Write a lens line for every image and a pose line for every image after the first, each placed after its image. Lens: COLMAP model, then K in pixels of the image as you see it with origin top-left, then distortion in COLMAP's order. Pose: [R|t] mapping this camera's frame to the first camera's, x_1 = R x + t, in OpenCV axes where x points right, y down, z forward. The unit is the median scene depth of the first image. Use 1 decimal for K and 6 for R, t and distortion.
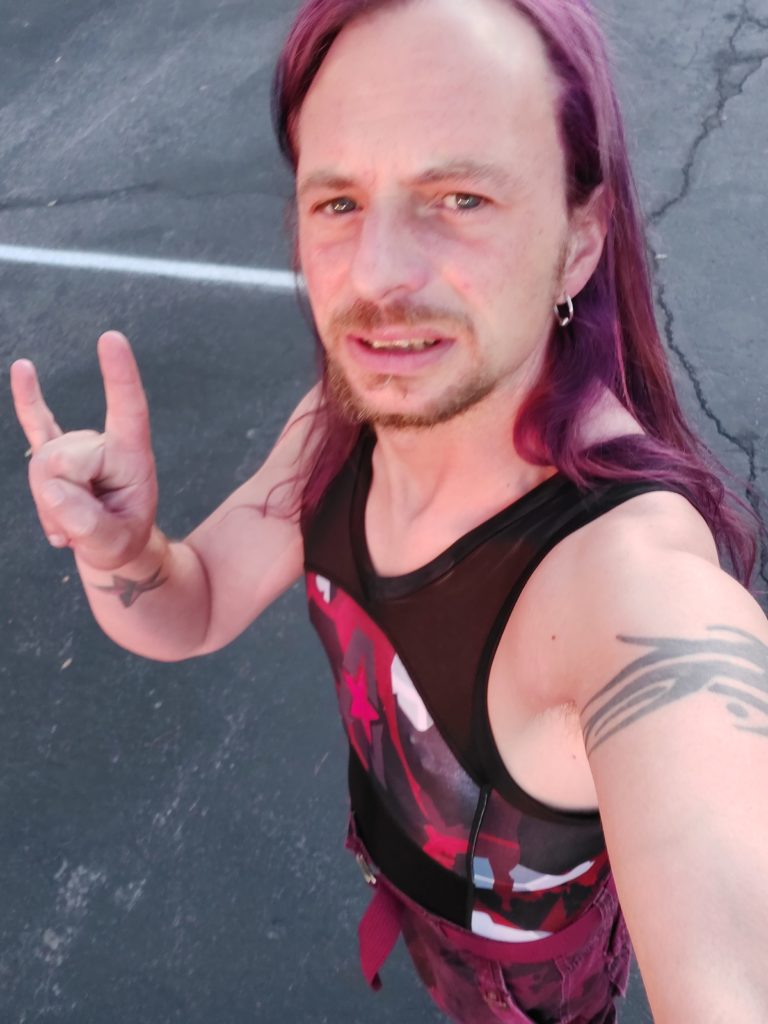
lens RADIAL K [[963.3, 0, 384.0], [0, 963.3, 512.0], [0, 0, 1]] dist [0.014233, 0.027216]
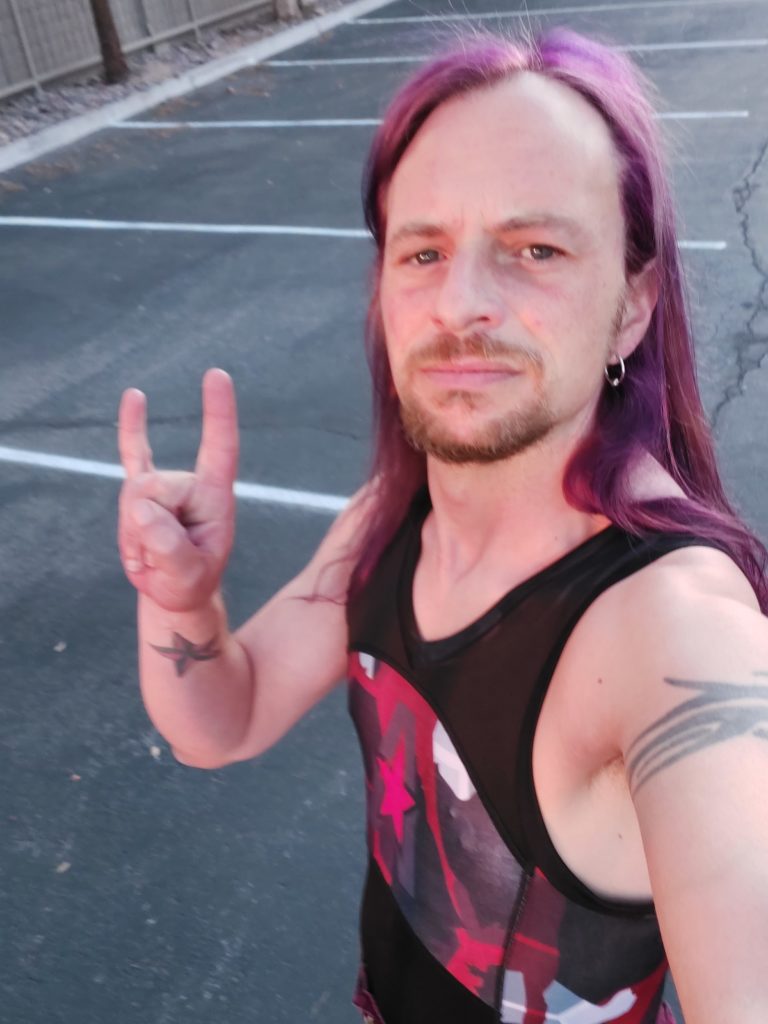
lens RADIAL K [[958.4, 0, 367.4], [0, 958.4, 539.0], [0, 0, 1]] dist [0.194686, -0.419866]
pose [[0.996814, 0.068656, -0.040608, -0.034618], [-0.076949, 0.961773, -0.262813, 0.227867], [0.021012, 0.265100, 0.963992, -0.039453]]
